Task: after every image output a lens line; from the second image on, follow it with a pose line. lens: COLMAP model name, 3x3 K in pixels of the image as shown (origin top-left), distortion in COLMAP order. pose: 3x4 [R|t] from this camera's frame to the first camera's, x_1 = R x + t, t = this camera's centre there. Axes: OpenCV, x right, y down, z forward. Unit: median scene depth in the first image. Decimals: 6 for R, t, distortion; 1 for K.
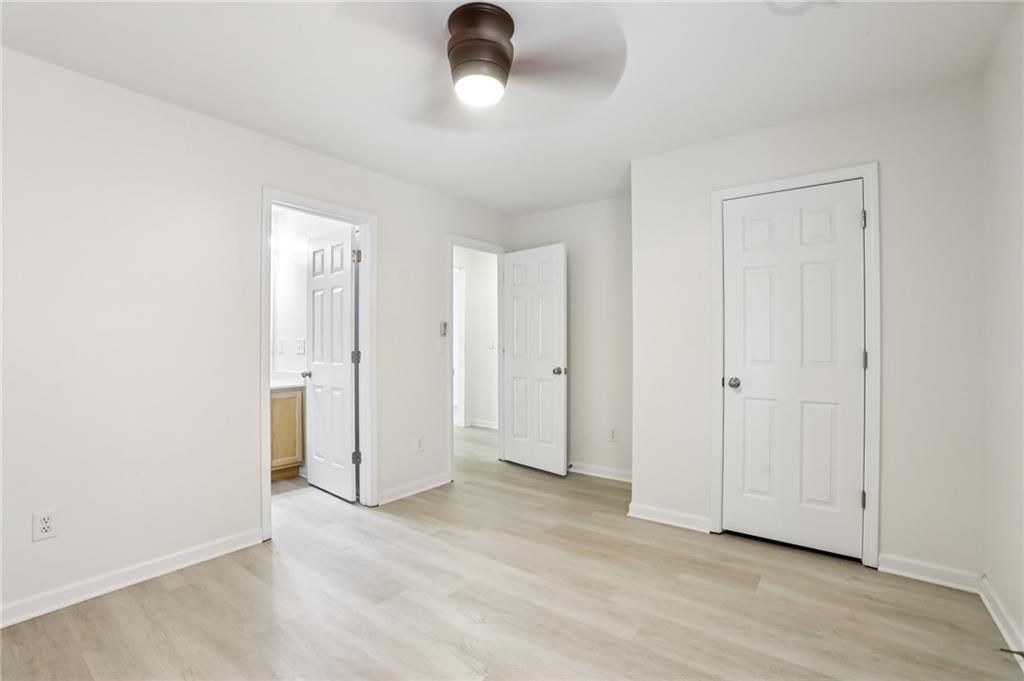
lens RADIAL K [[472.4, 0, 510.4], [0, 472.4, 342.9], [0, 0, 1]] dist [-0.050970, 0.004954]
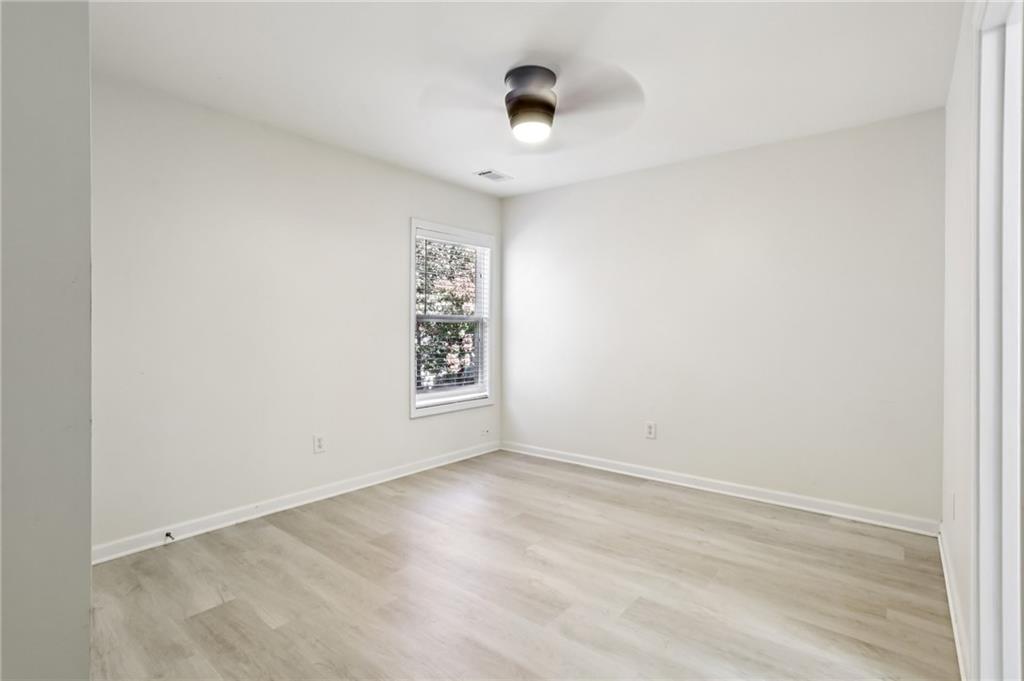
lens RADIAL K [[472.4, 0, 513.7], [0, 472.4, 334.1], [0, 0, 1]] dist [-0.050970, 0.004954]
pose [[-0.999181, -0.001059, 0.040443, -0.060329], [-0.000791, 0.999978, 0.006639, 0.008814], [-0.040449, 0.006601, -0.999160, 1.942239]]
